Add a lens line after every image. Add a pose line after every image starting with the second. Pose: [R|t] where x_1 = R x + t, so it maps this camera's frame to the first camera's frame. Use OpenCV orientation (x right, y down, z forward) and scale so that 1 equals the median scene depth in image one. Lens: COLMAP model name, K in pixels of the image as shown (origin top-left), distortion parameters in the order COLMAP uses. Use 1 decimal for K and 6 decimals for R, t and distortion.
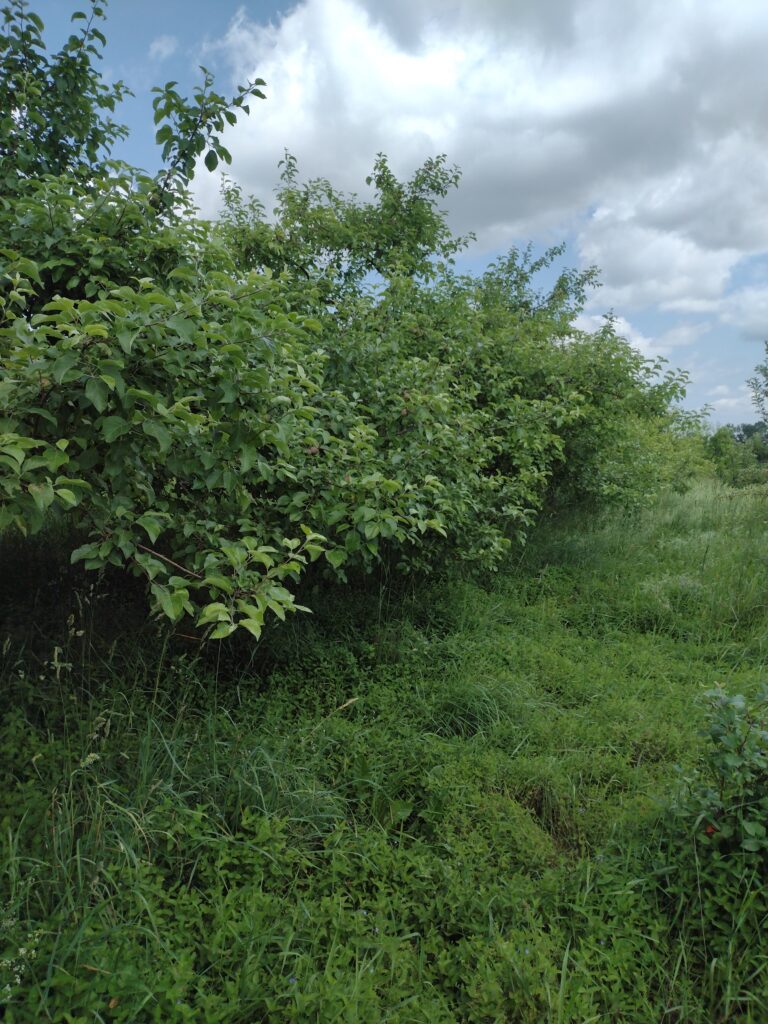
lens RADIAL K [[800.9, 0, 382.1], [0, 800.9, 514.1], [0, 0, 1]] dist [-0.047364, -0.005066]
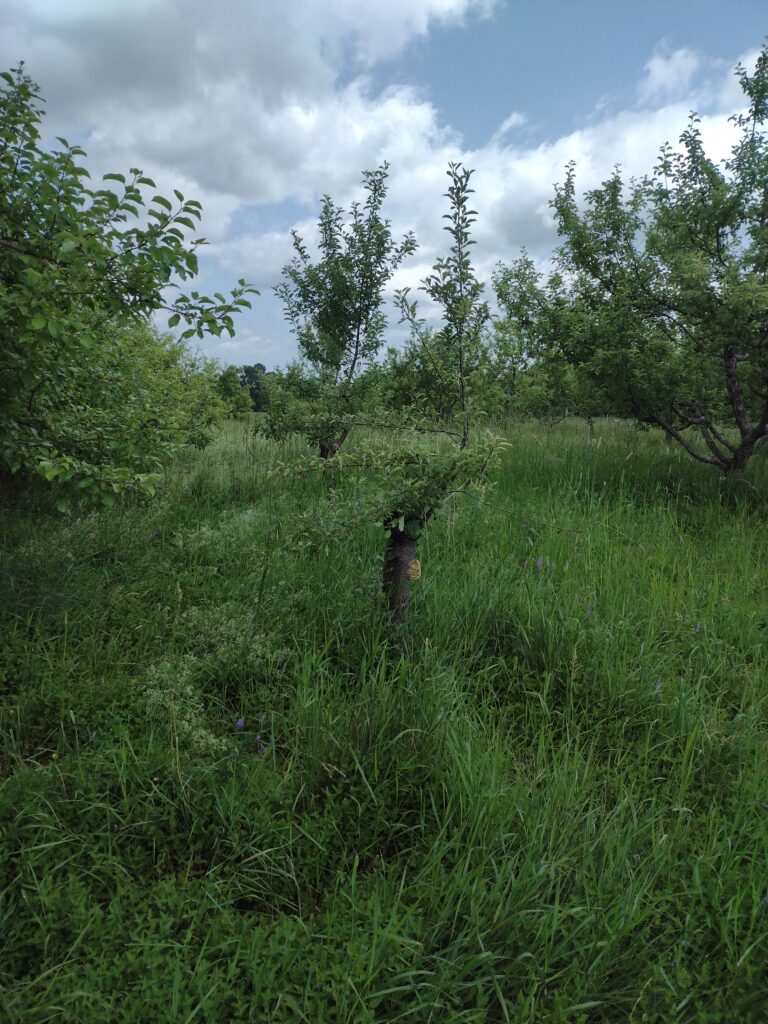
lens RADIAL K [[800.9, 0, 383.5], [0, 800.9, 510.5], [0, 0, 1]] dist [-0.047364, -0.005066]
pose [[0.832967, -0.090009, 0.545952, 0.205128], [0.052371, 0.995076, 0.084151, -0.039353], [-0.550838, -0.041503, 0.833580, 0.546495]]
